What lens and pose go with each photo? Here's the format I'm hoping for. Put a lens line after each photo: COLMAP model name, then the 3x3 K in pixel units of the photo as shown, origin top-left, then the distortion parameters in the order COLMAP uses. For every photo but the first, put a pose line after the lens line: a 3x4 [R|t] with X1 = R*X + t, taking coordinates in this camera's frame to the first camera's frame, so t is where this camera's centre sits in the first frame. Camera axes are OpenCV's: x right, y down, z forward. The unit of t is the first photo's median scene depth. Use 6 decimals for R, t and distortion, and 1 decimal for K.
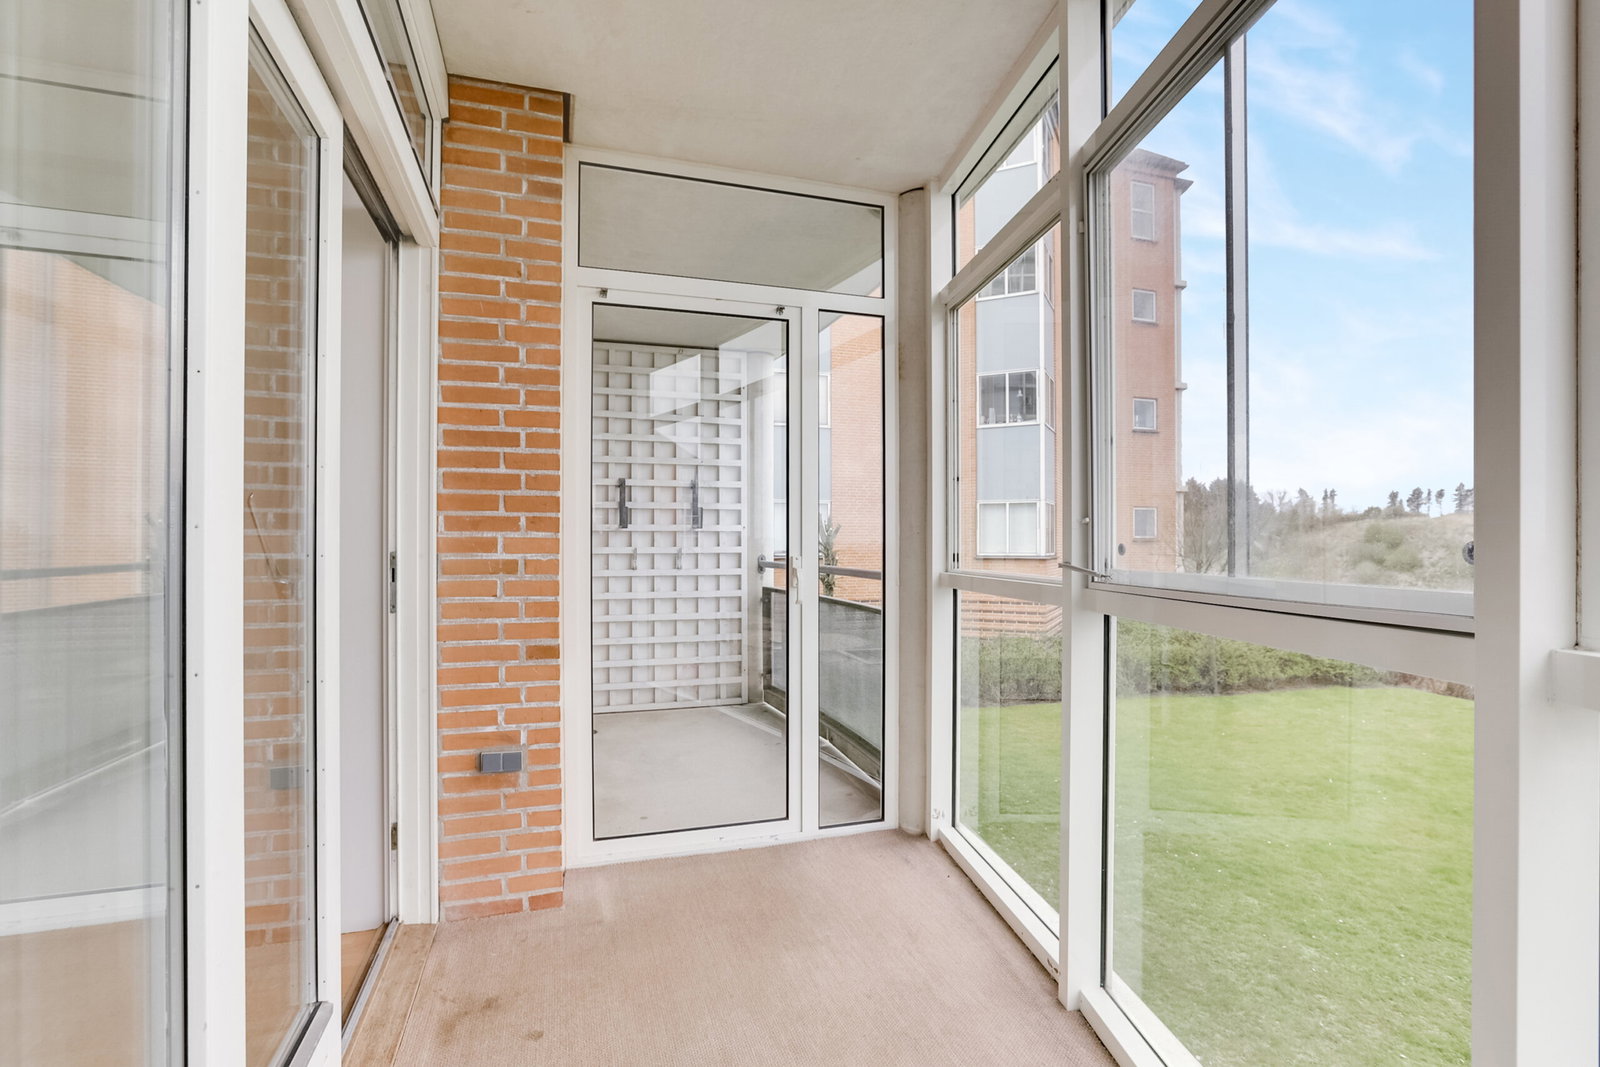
lens RADIAL K [[742.6, 0, 800.0], [0, 742.6, 533.5], [0, 0, 1]] dist [-0.001189, -0.000035]
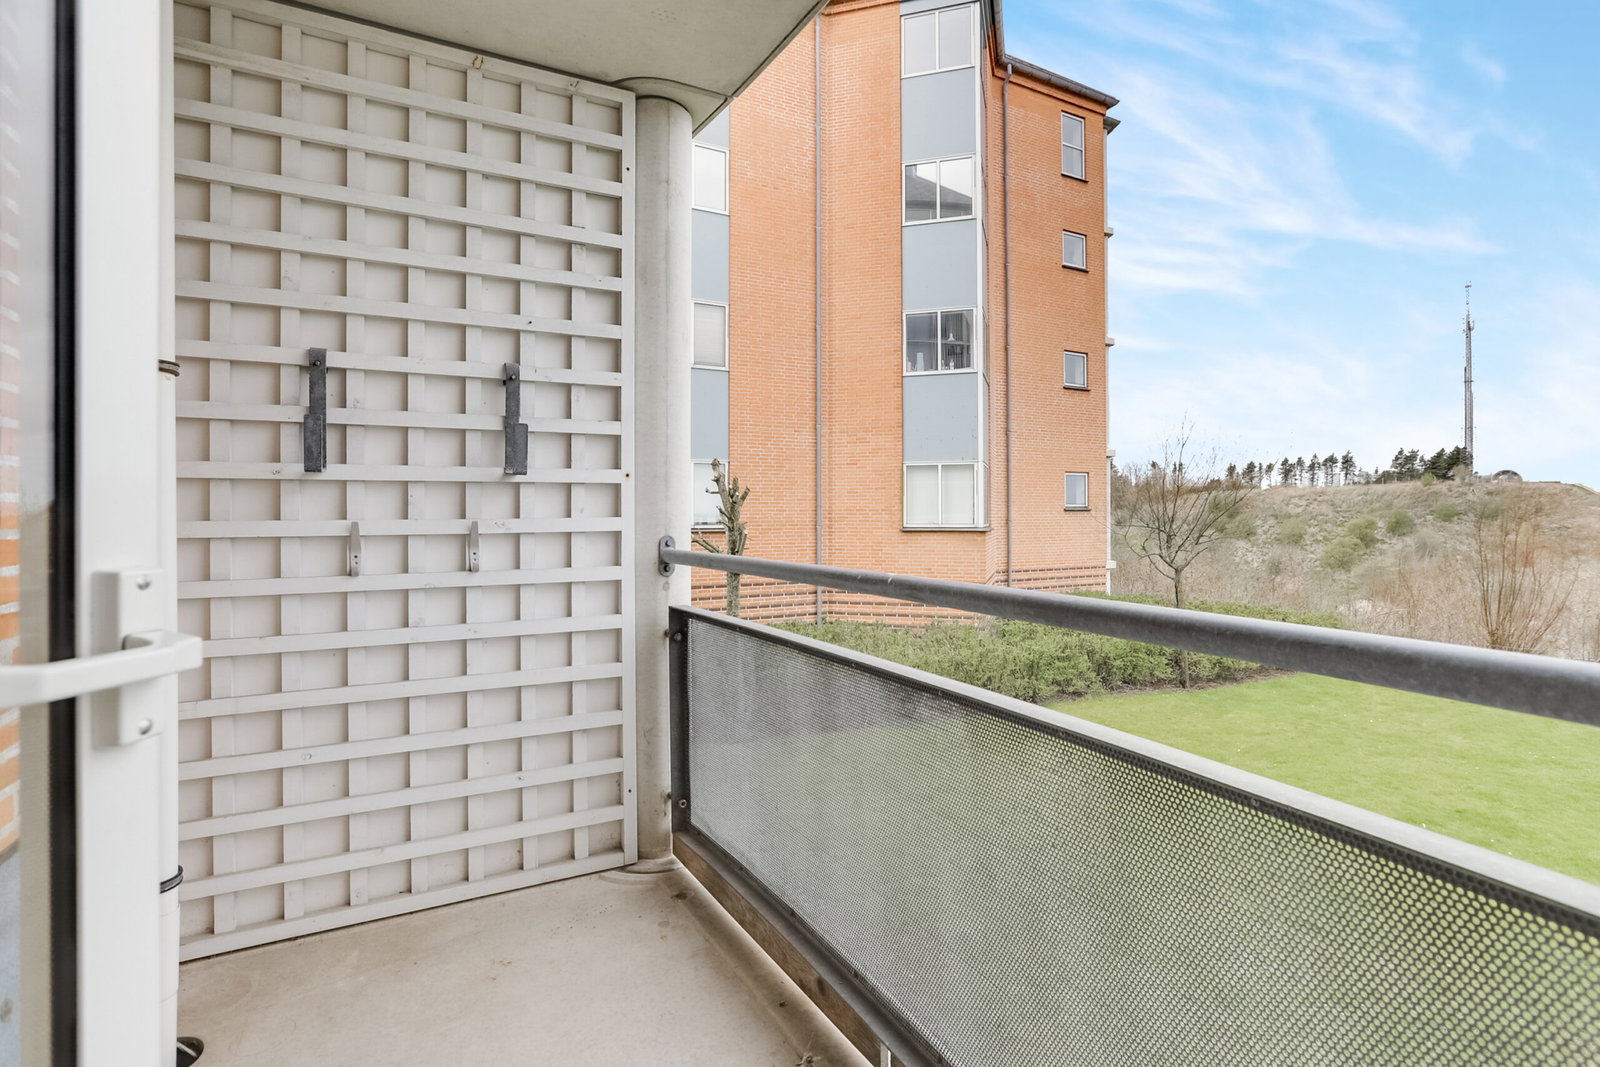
lens RADIAL K [[729.8, 0, 794.8], [0, 729.8, 508.6], [0, 0, 1]] dist [-0.032643, 0.000127]
pose [[0.986602, 0.000890, 0.163146, -0.047404], [-0.002092, 0.999972, 0.007195, 0.008389], [-0.163135, -0.007440, 0.986576, 0.546947]]
